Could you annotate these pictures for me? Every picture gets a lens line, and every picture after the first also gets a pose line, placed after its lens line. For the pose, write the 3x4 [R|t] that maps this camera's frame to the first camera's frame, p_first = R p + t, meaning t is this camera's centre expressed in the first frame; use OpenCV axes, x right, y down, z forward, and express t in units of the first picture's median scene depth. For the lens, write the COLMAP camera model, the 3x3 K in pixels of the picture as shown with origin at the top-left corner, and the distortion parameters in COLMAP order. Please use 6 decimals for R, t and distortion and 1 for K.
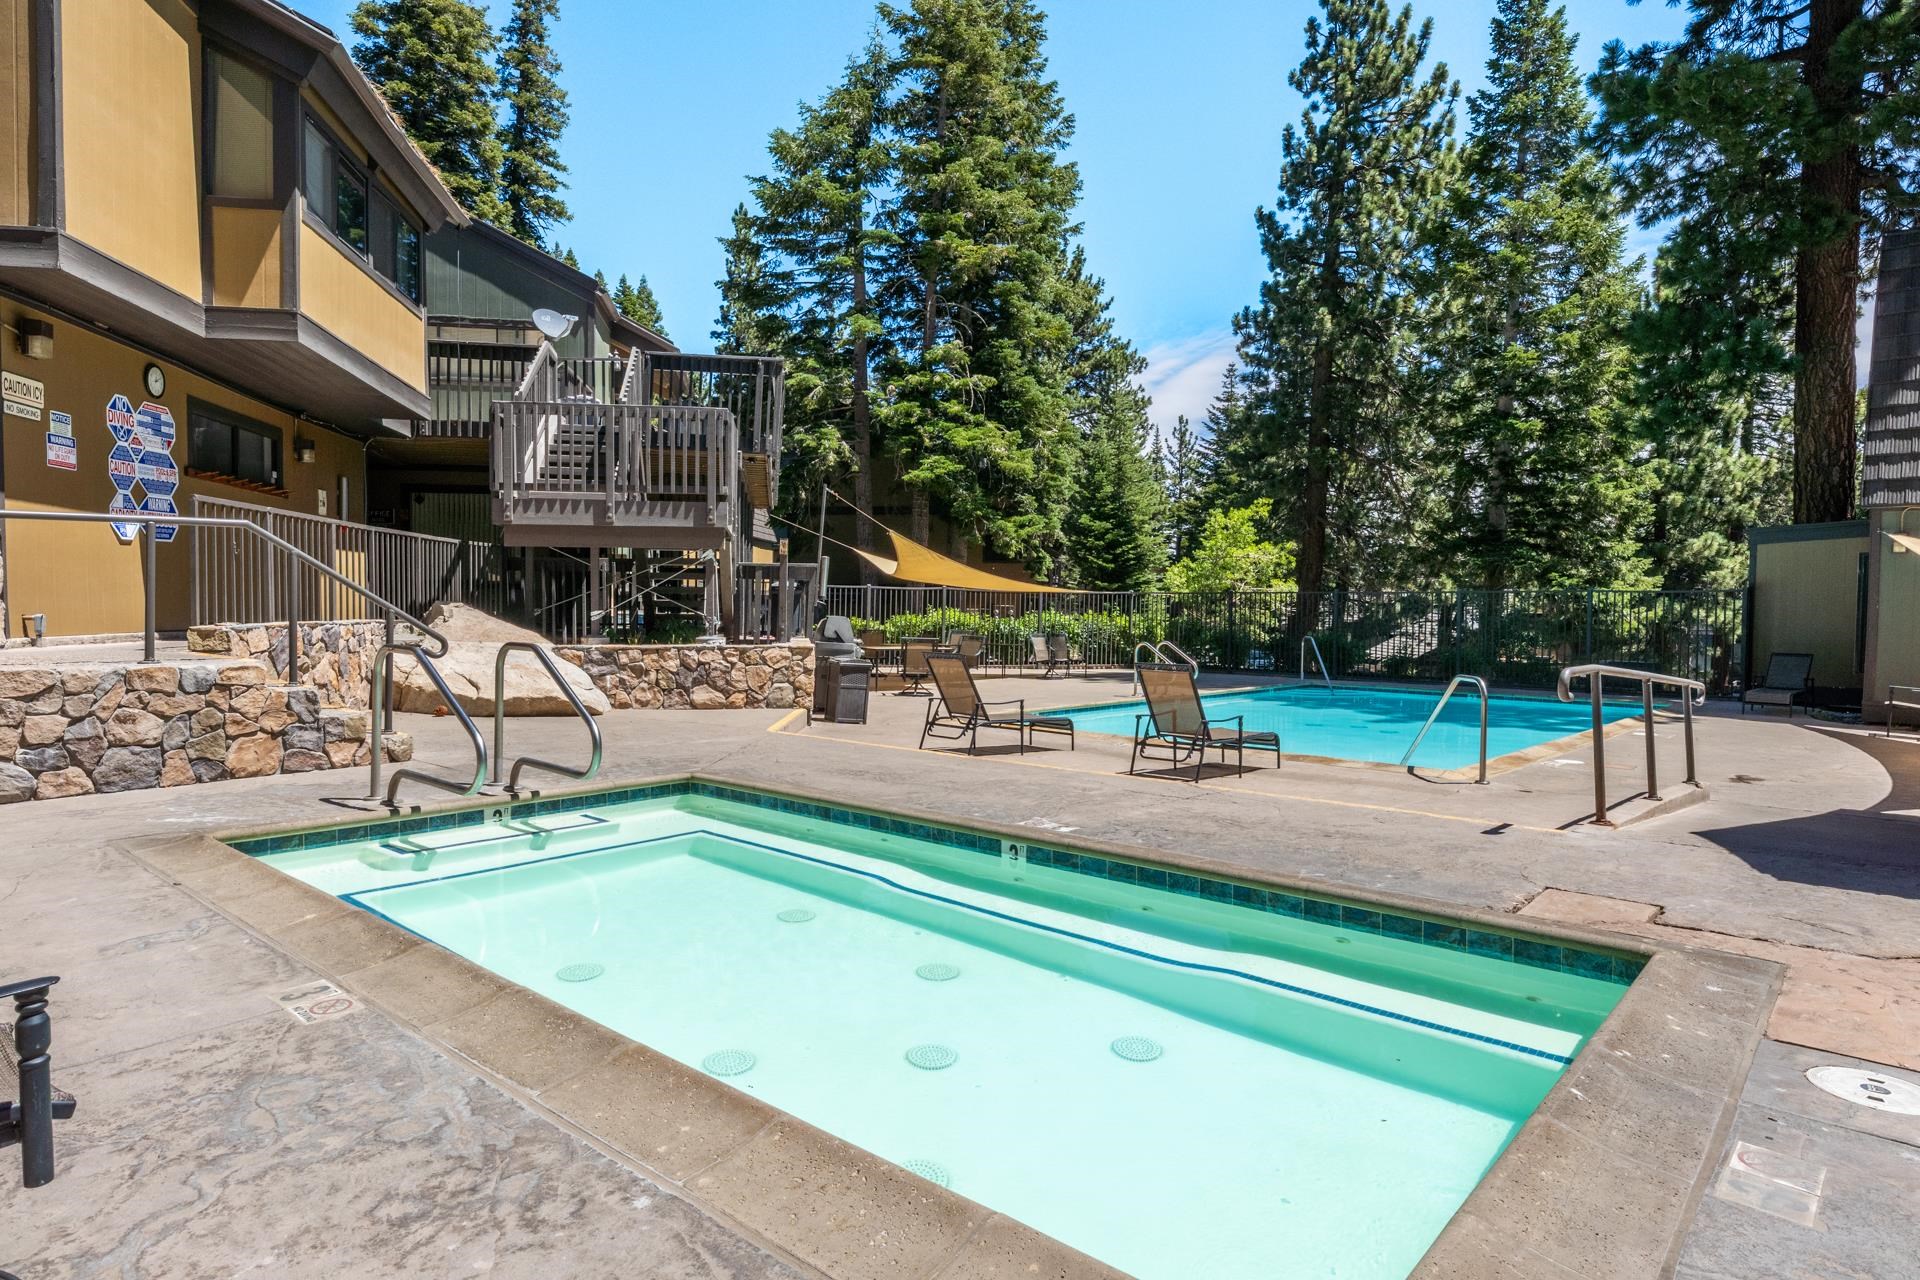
lens RADIAL K [[1090.0, 0, 953.8], [0, 1090.0, 631.9], [0, 0, 1]] dist [0.000650, -0.001039]
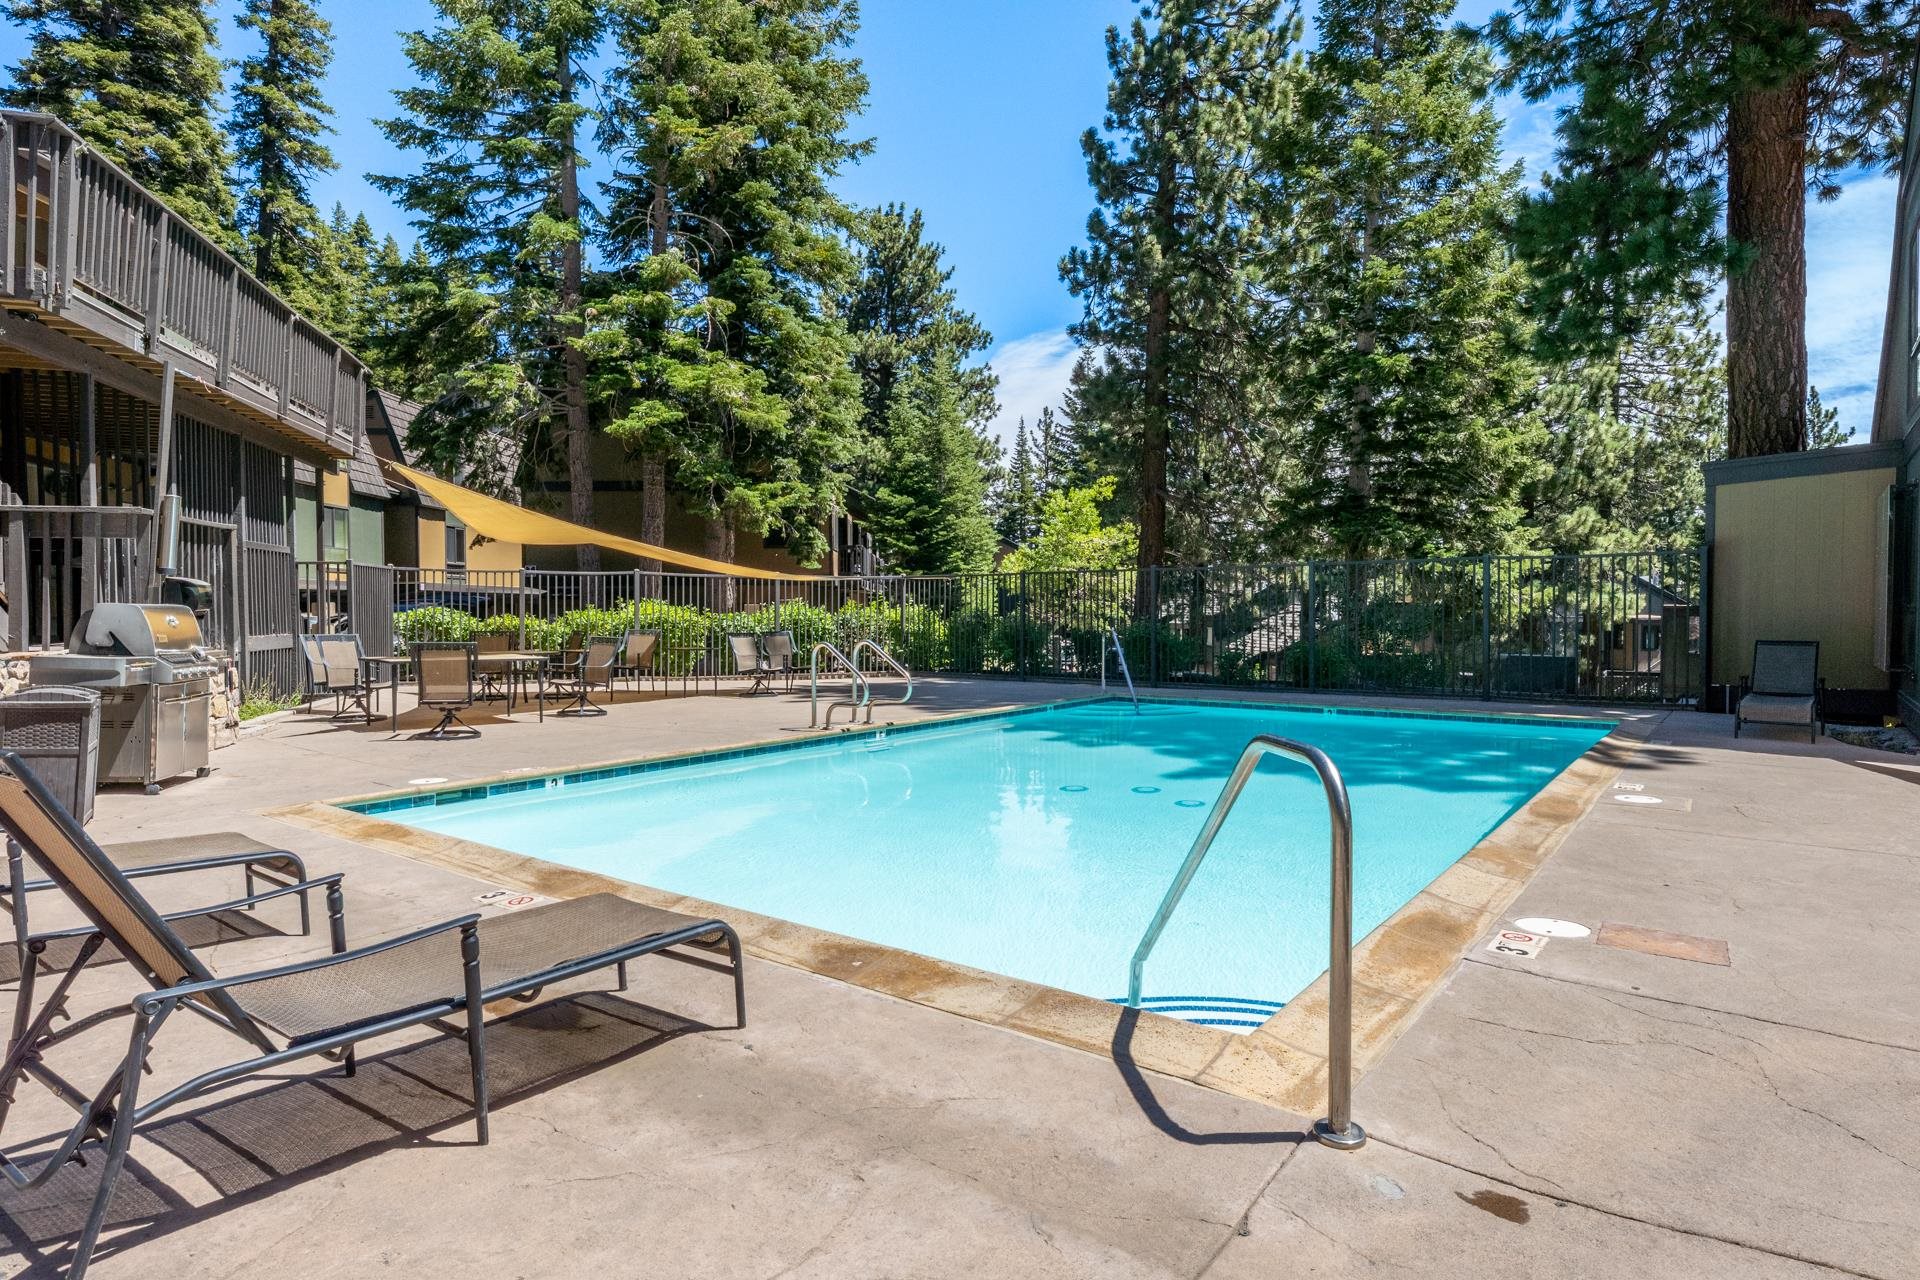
lens RADIAL K [[1061.6, 0, 958.7], [0, 1061.6, 629.4], [0, 0, 1]] dist [0.001769, 0.000272]
pose [[0.994650, -0.017412, 0.101821, 0.104765], [0.017658, 0.999843, -0.001517, 0.002473], [-0.101779, 0.003306, 0.994802, 0.213026]]
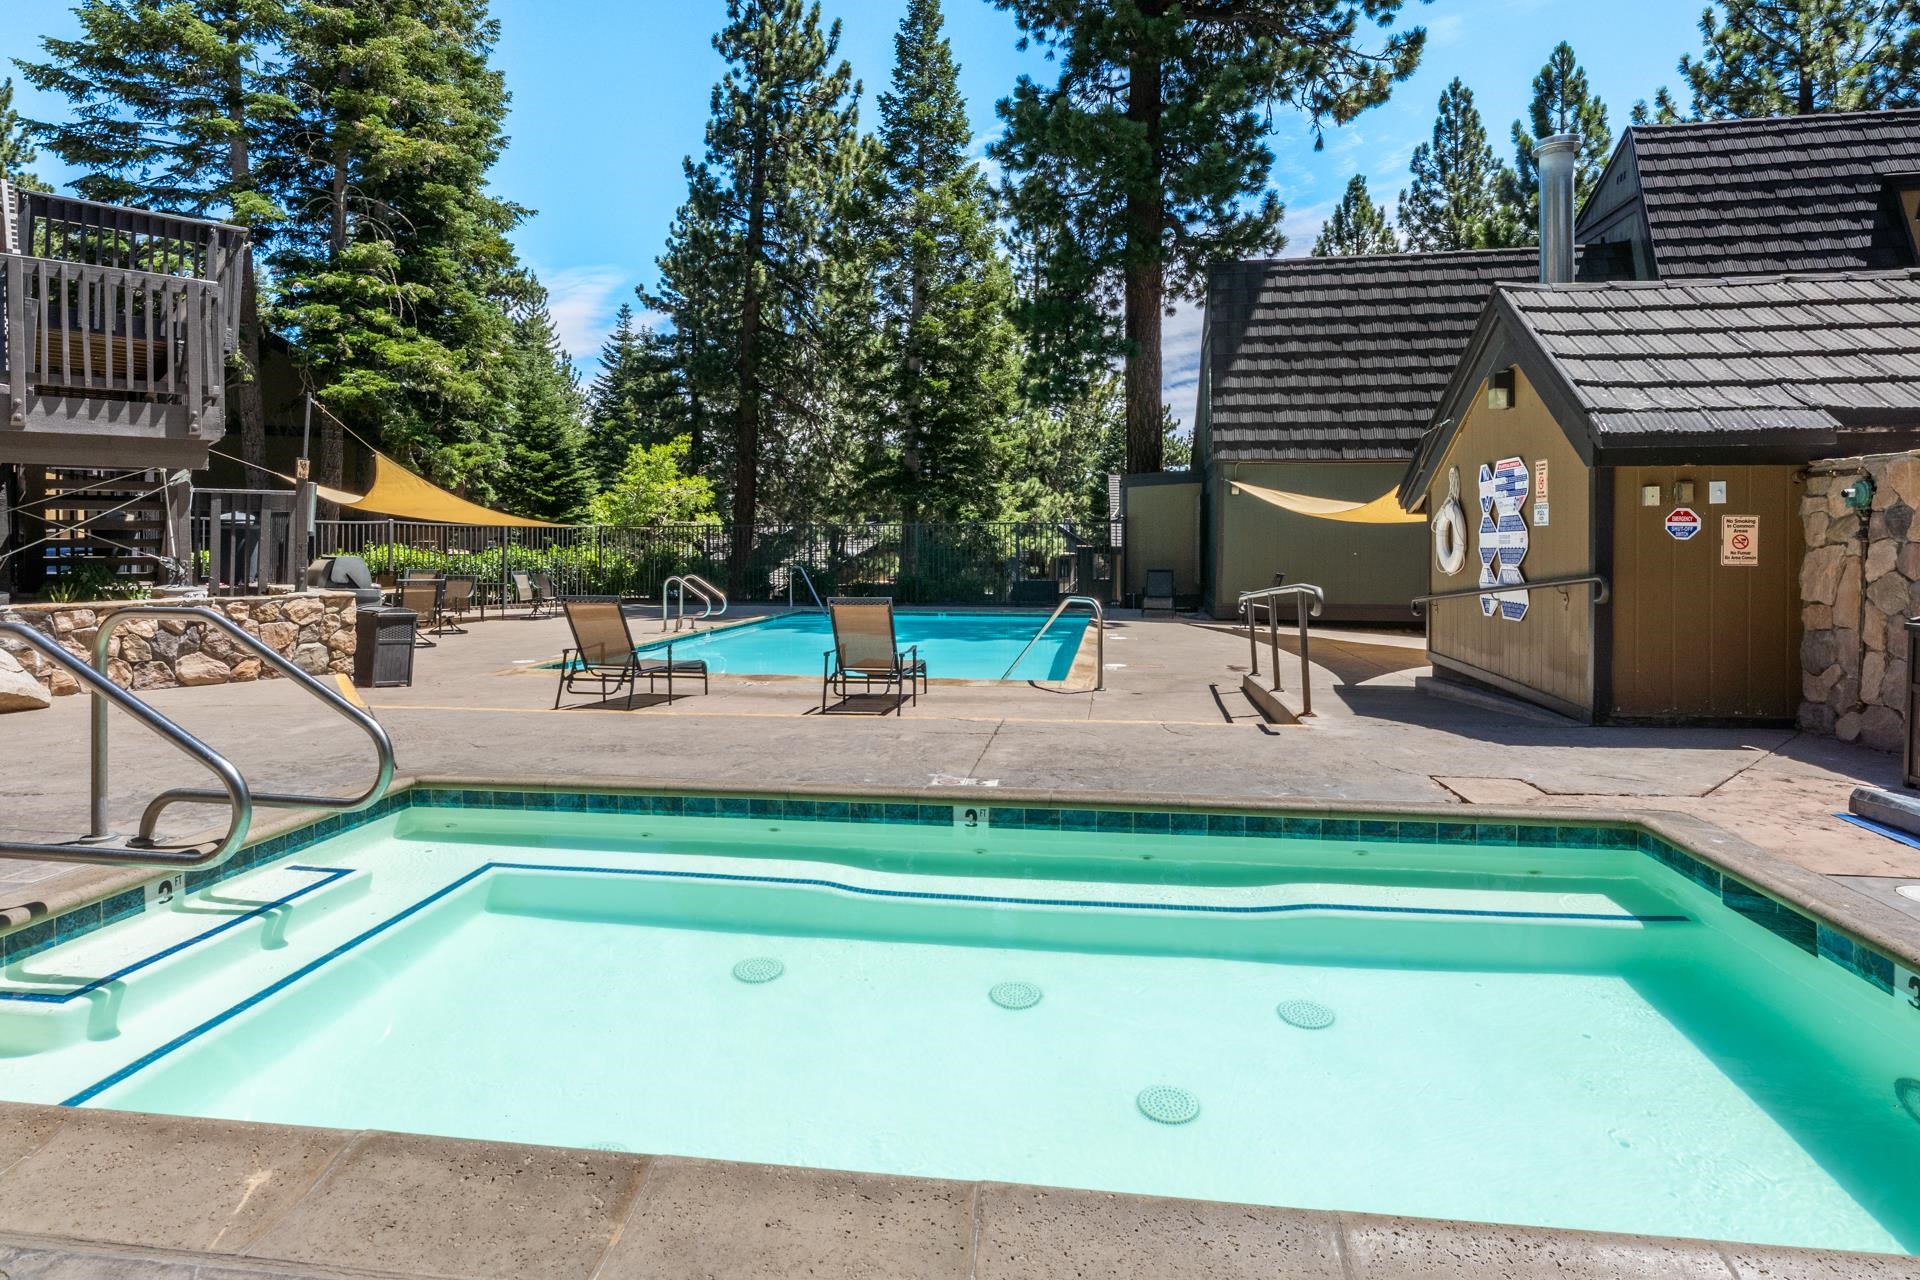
lens RADIAL K [[1025.1, 0, 948.8], [0, 1025.1, 561.9], [0, 0, 1]] dist [-0.001302, -0.001577]
pose [[0.834857, -0.023001, 0.549985, -0.069225], [0.023511, 0.999705, 0.006120, -0.001918], [-0.549964, 0.007821, 0.835152, 0.052357]]
